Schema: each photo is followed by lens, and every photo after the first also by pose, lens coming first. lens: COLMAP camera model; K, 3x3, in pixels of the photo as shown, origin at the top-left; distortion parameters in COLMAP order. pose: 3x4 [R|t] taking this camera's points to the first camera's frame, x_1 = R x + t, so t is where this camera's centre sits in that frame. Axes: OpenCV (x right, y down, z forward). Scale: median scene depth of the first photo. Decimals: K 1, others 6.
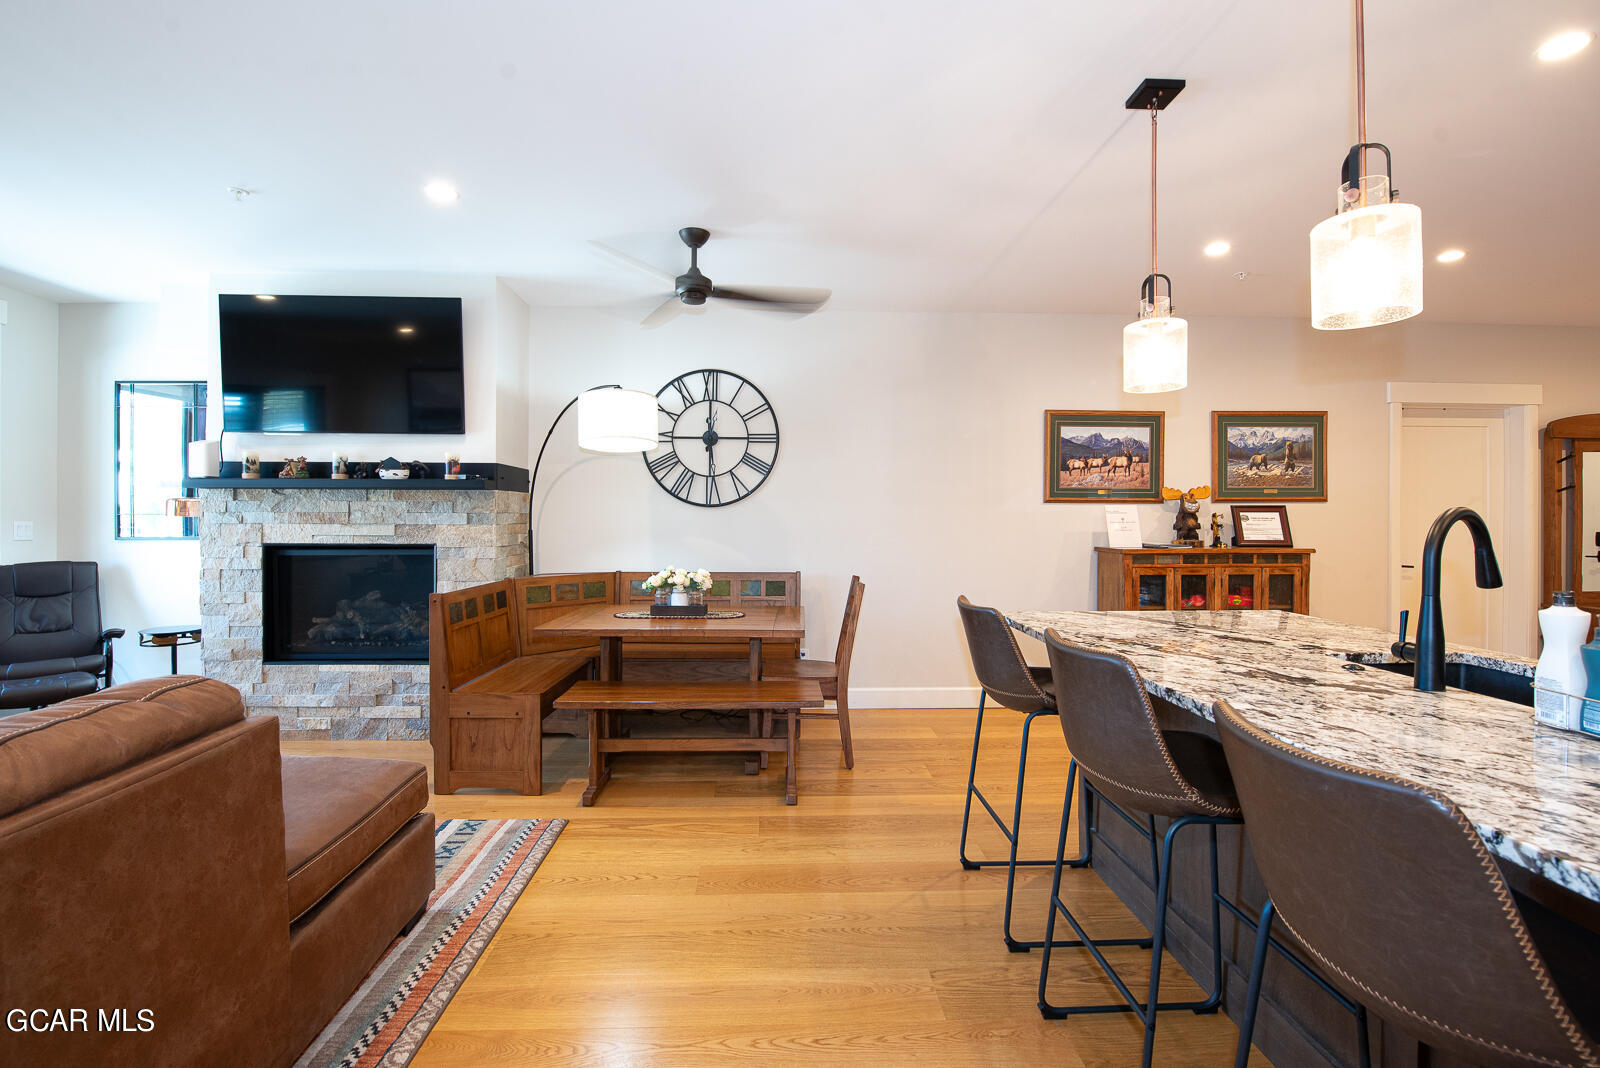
lens RADIAL K [[651.6, 0, 783.2], [0, 651.6, 505.1], [0, 0, 1]] dist [-0.014309, -0.001847]
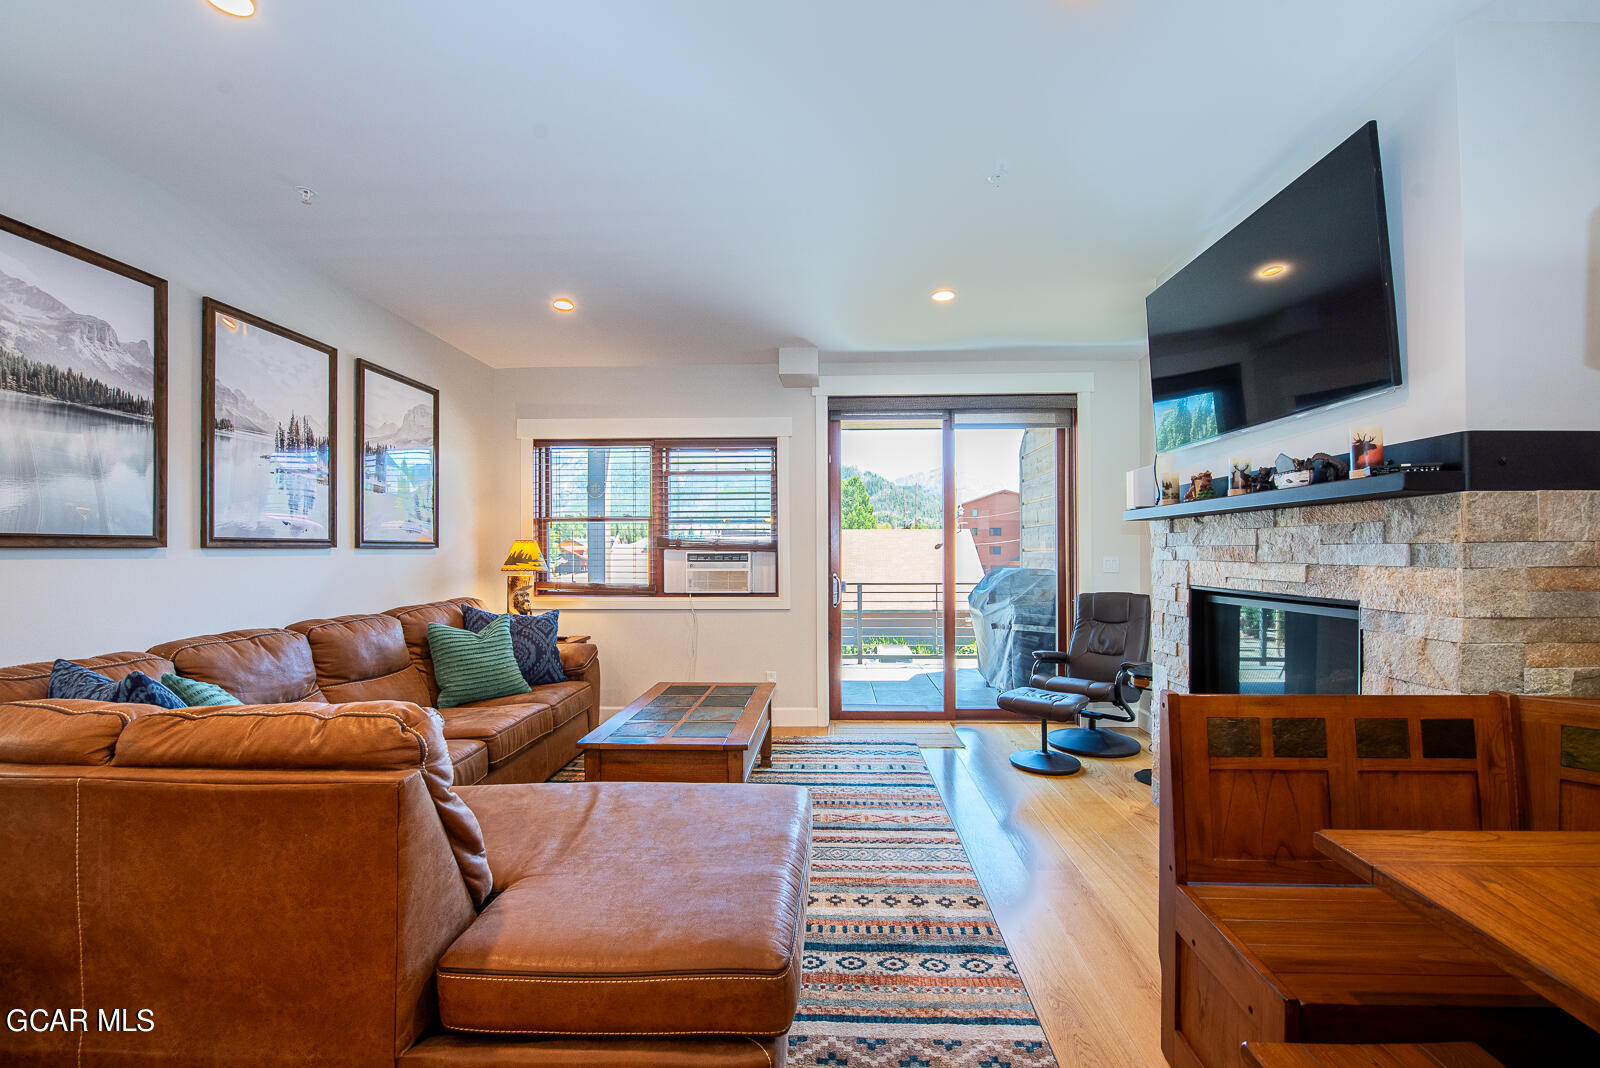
lens RADIAL K [[651.6, 0, 814.2], [0, 651.6, 552.7], [0, 0, 1]] dist [-0.014309, -0.001847]
pose [[-0.053324, -0.000589, -0.998577, 0.023618], [0.020873, 0.999781, -0.001705, 0.010639], [0.998359, -0.020934, -0.053300, 0.575391]]
